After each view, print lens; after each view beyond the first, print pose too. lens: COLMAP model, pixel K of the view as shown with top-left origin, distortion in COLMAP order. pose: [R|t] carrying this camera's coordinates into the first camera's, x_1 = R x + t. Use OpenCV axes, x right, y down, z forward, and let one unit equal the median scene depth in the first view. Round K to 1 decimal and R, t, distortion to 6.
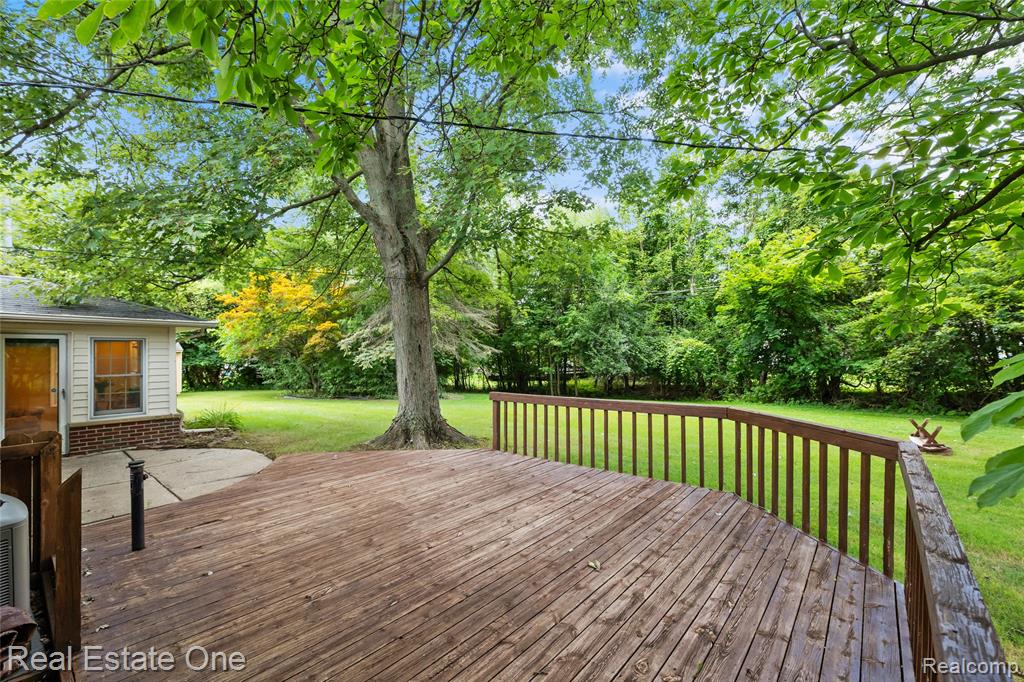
lens RADIAL K [[428.9, 0, 509.6], [0, 428.9, 353.5], [0, 0, 1]] dist [0.000893, 0.000012]
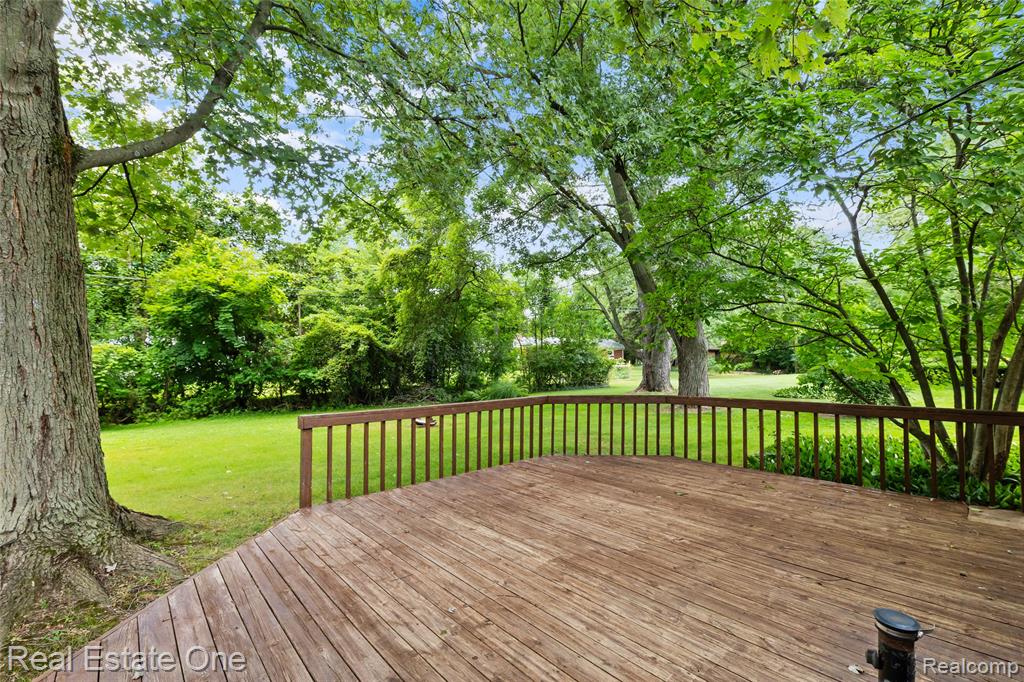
lens RADIAL K [[428.9, 0, 509.6], [0, 428.9, 353.5], [0, 0, 1]] dist [0.000893, 0.000012]
pose [[0.129490, 0.029713, 0.991135, -0.977168], [0.000869, 0.999547, -0.030079, 0.028927], [-0.991580, 0.004756, 0.129405, 0.975597]]
